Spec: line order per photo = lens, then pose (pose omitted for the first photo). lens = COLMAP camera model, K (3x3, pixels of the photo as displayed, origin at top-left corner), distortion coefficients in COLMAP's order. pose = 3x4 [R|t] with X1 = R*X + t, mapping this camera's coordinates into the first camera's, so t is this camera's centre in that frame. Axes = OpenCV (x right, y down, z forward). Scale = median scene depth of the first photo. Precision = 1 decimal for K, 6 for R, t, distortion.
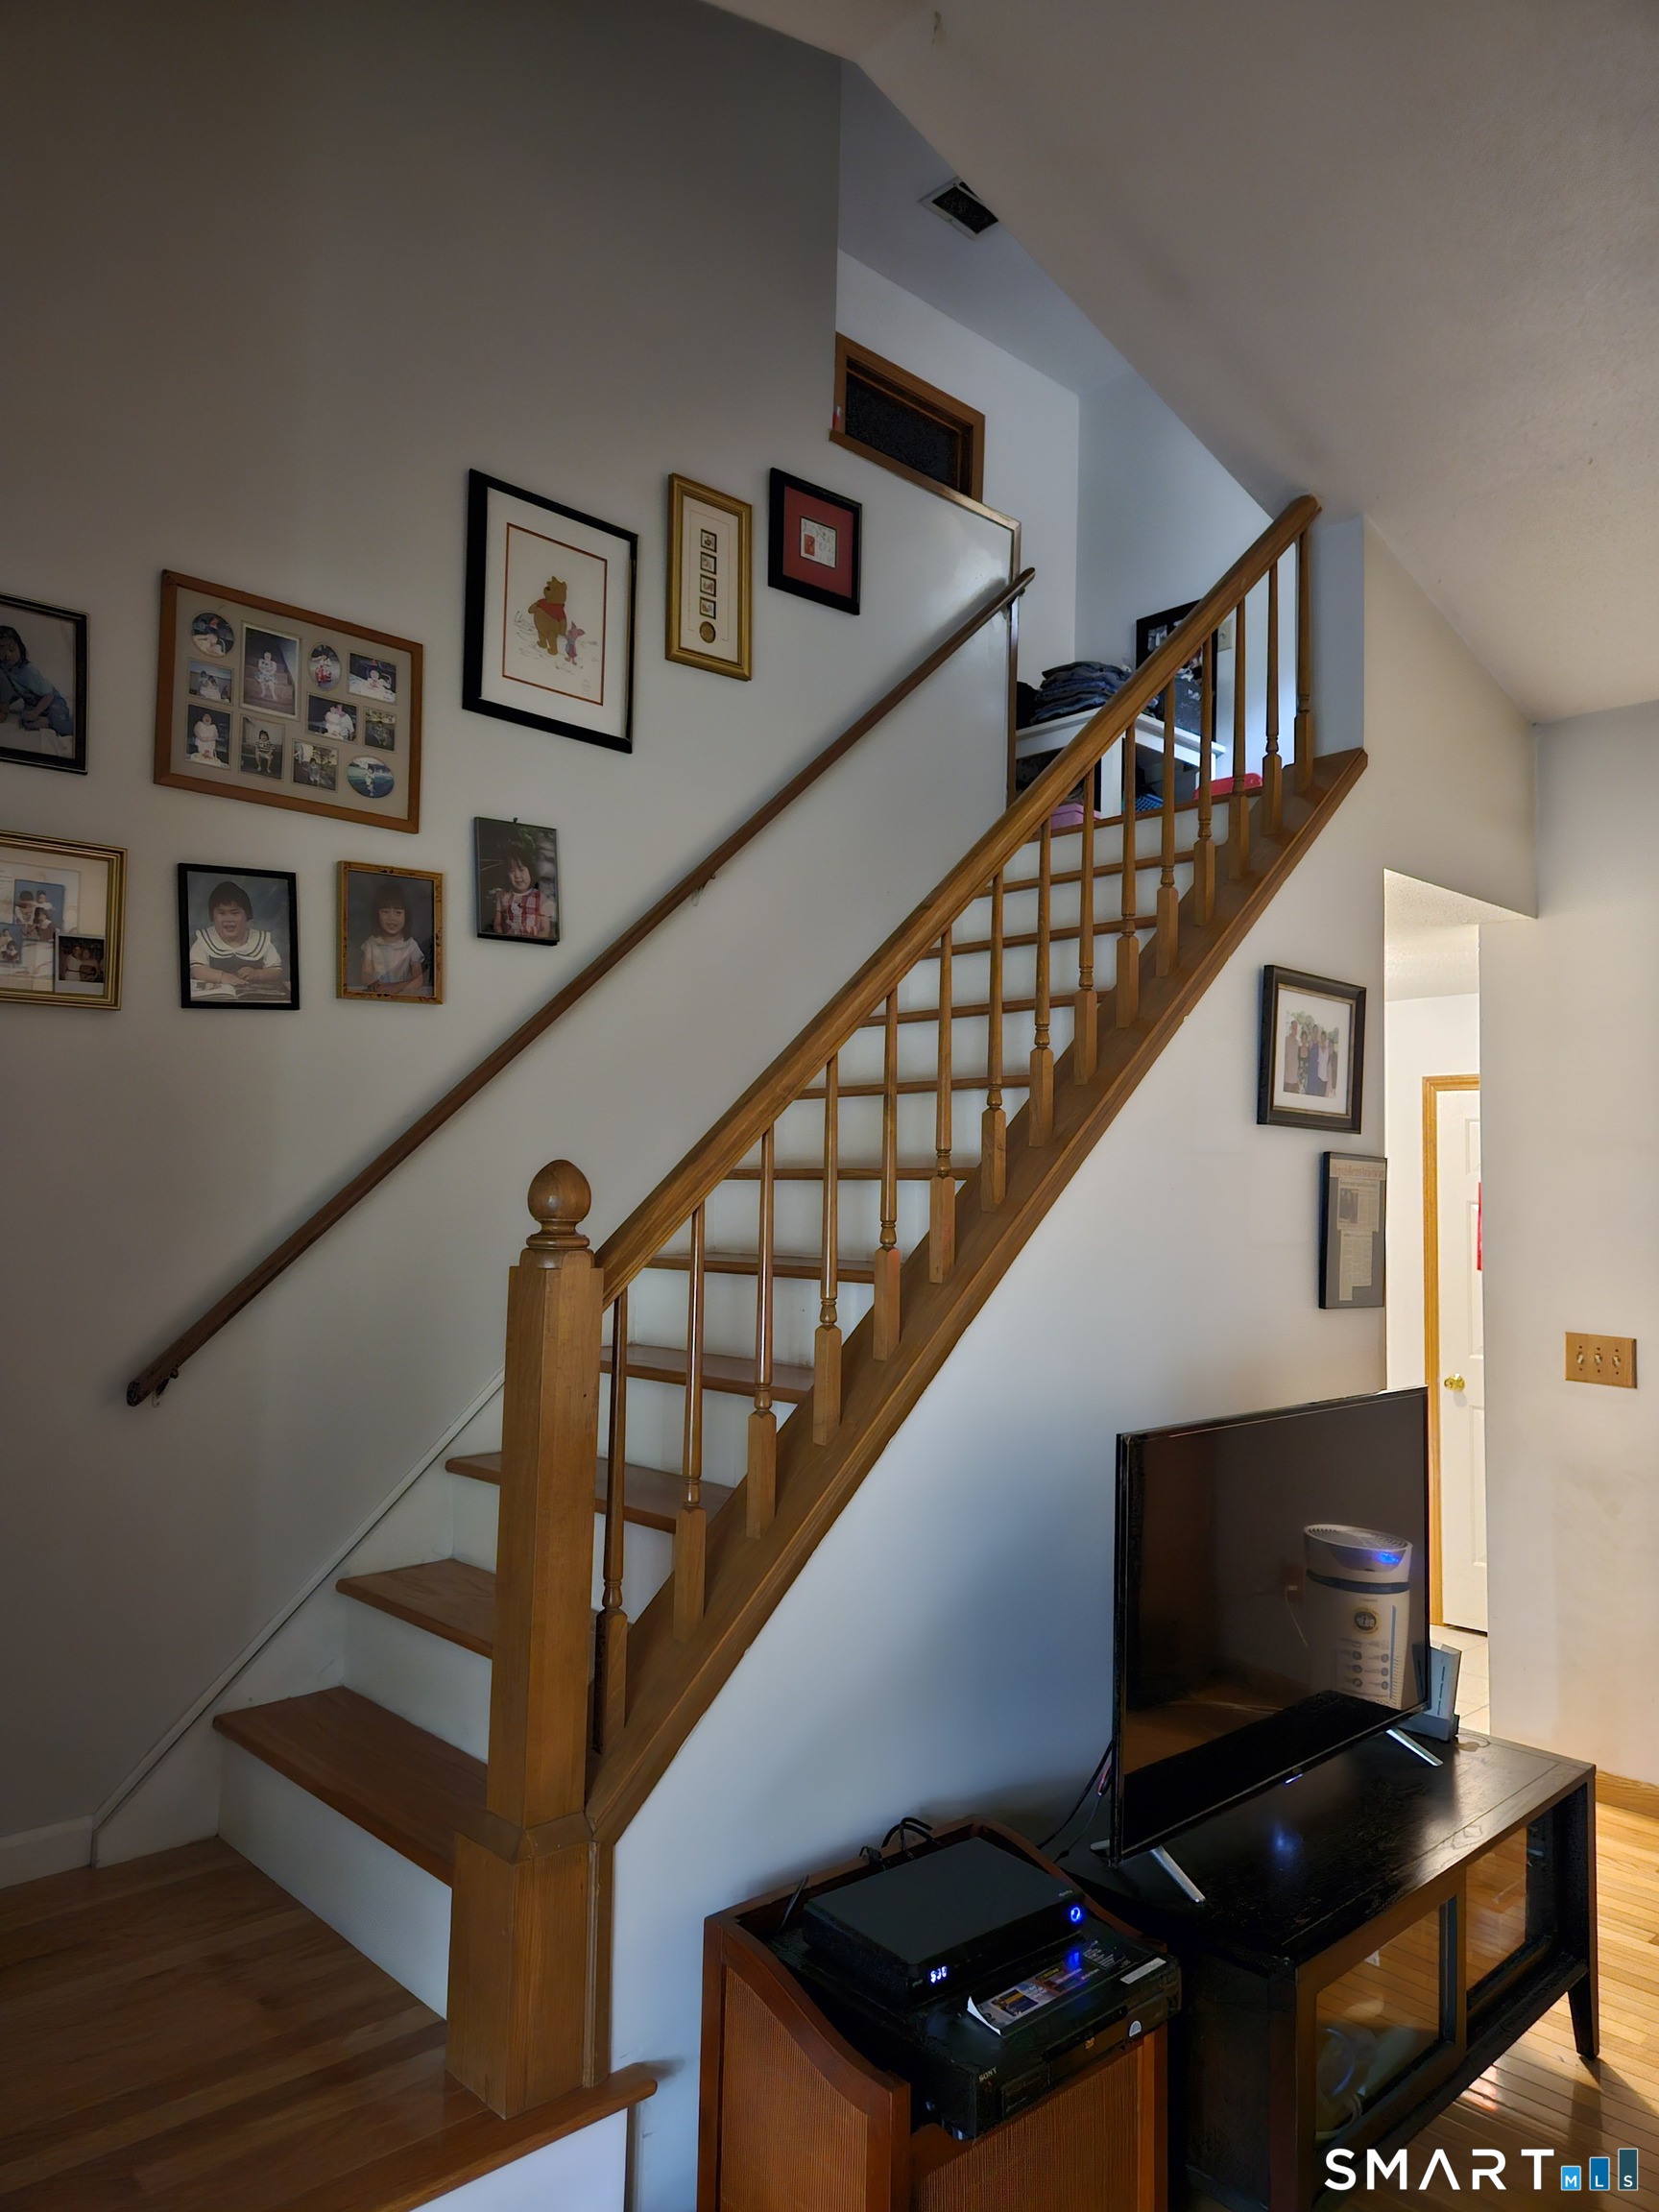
lens RADIAL K [[1614.1, 0, 829.5], [0, 1614.1, 1106.0], [0, 0, 1]] dist [0.082212, -0.062848]
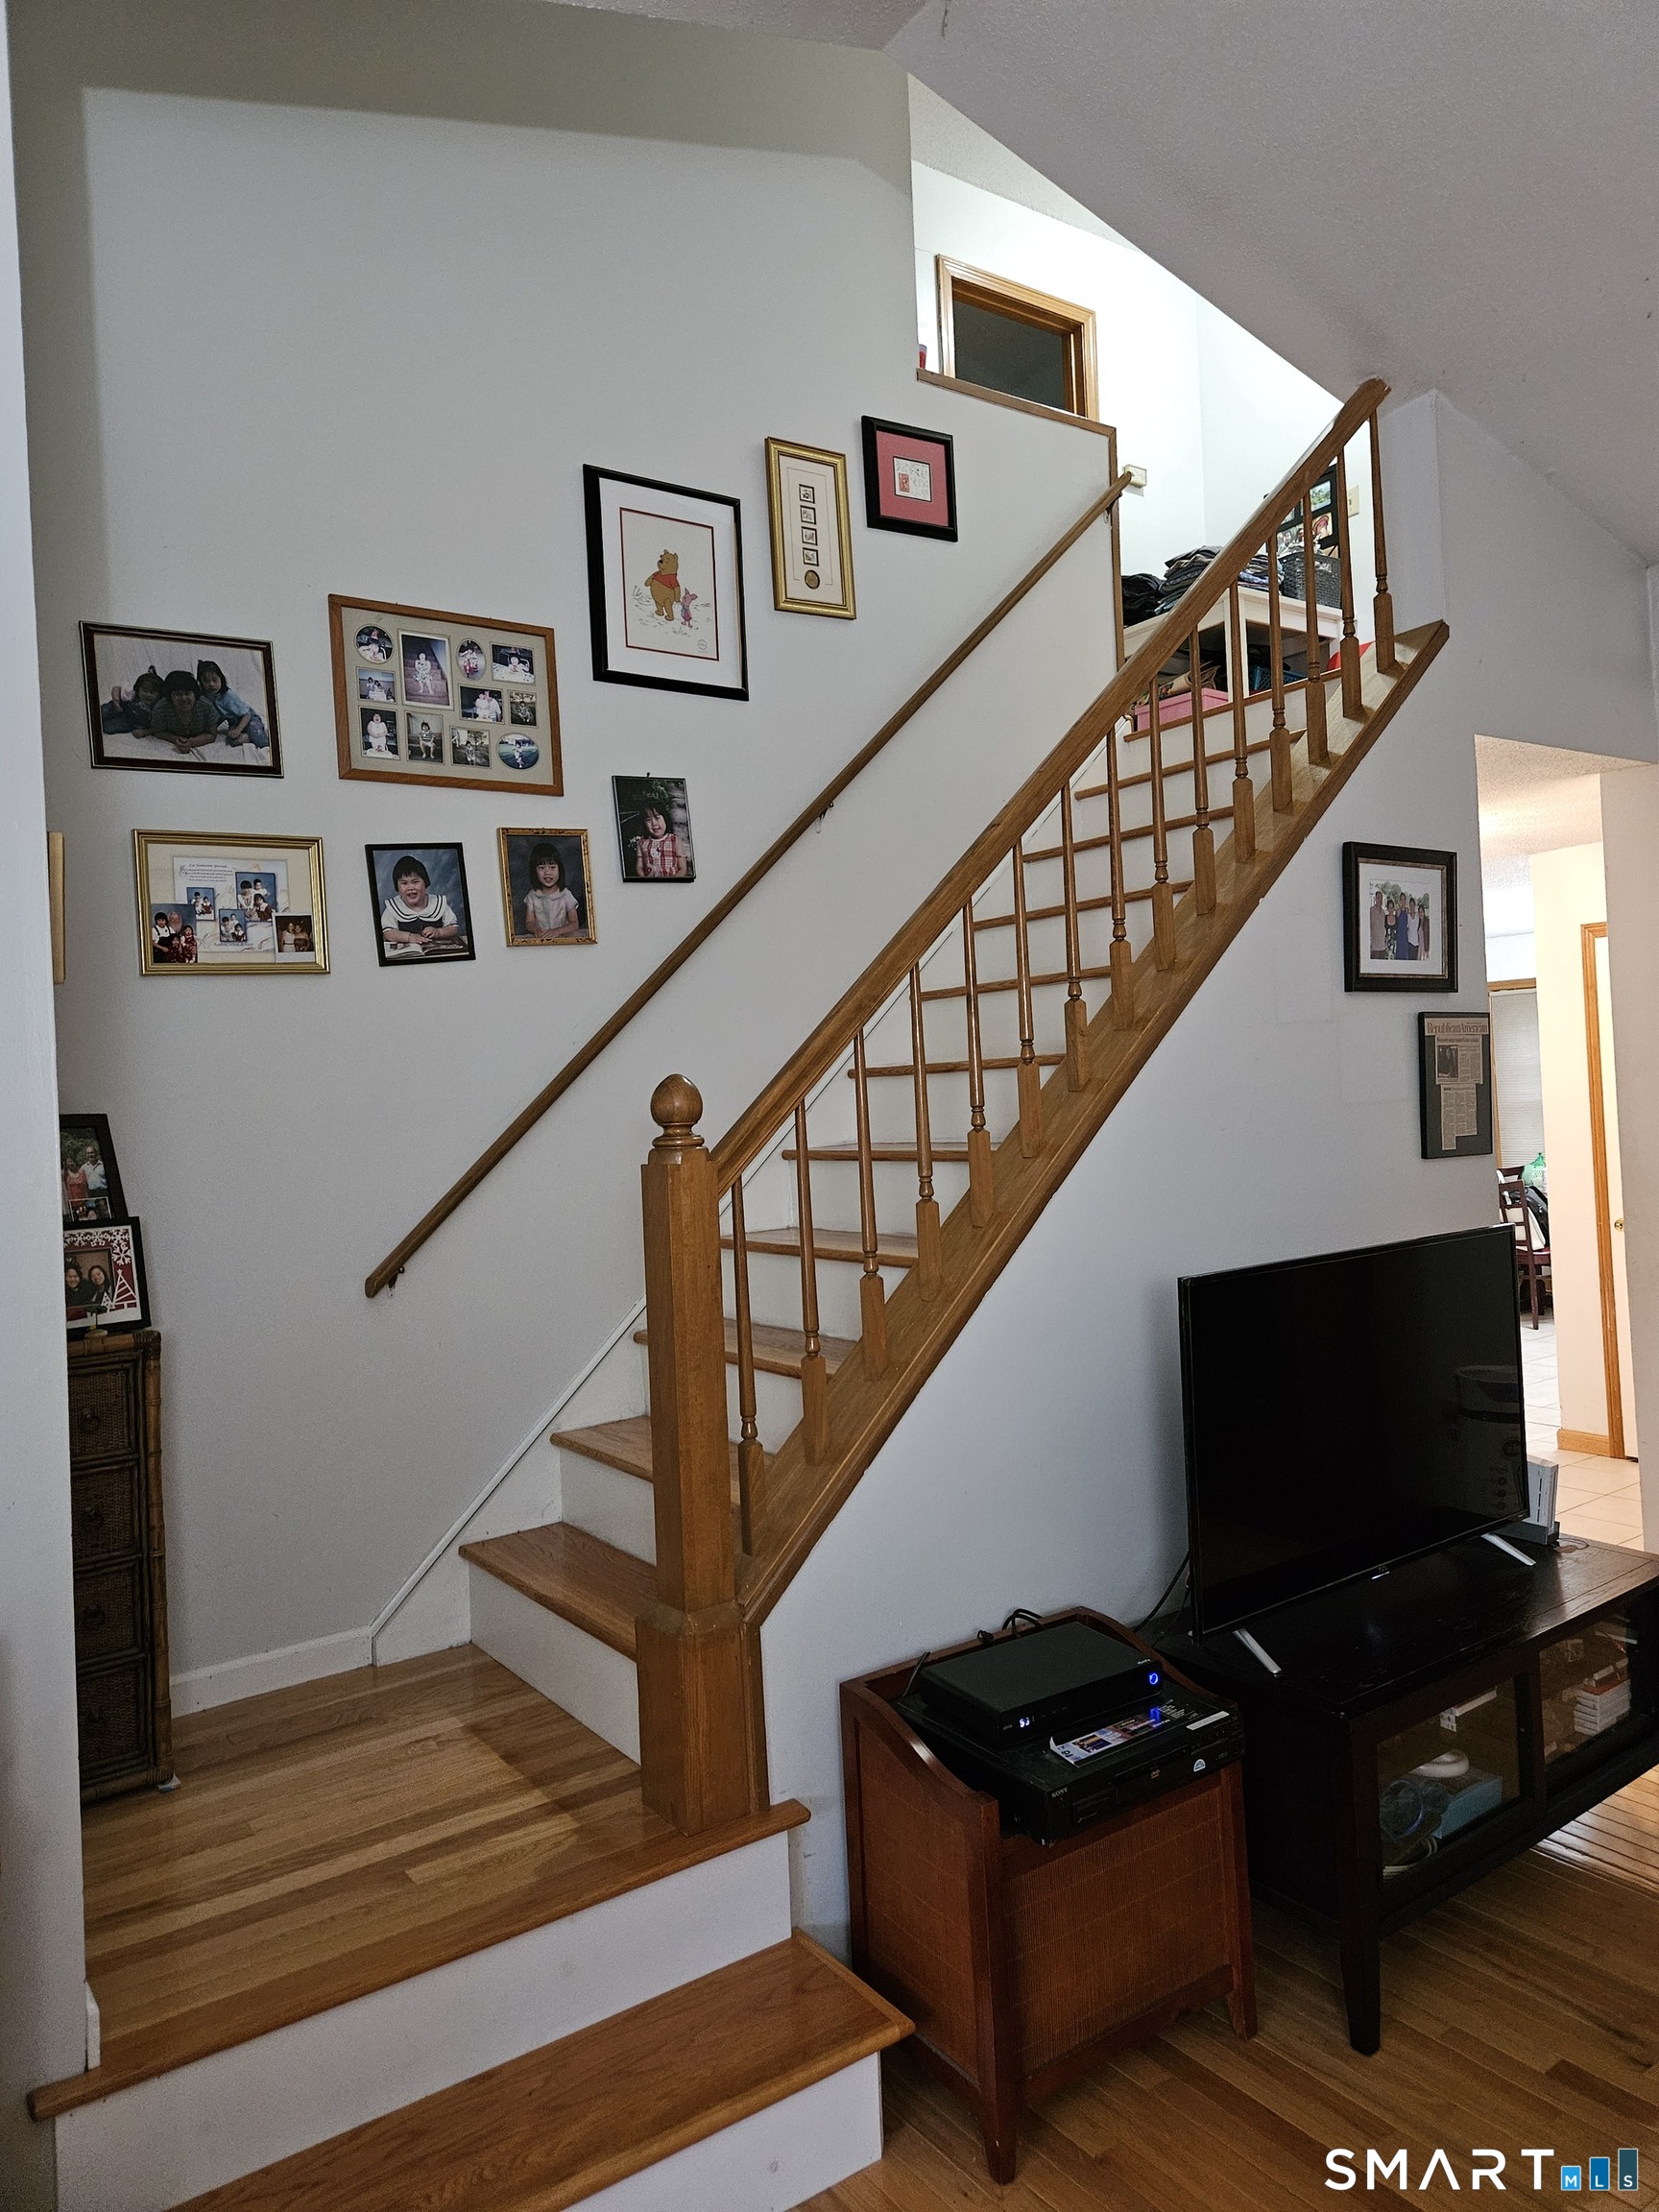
lens RADIAL K [[1583.2, 0, 829.5], [0, 1583.2, 1106.0], [0, 0, 1]] dist [0.066553, -0.000735]
pose [[0.987589, -0.066780, -0.142158, 0.080930], [0.076034, 0.995256, 0.060691, -0.004046], [0.137431, -0.070747, 0.987982, -0.103332]]
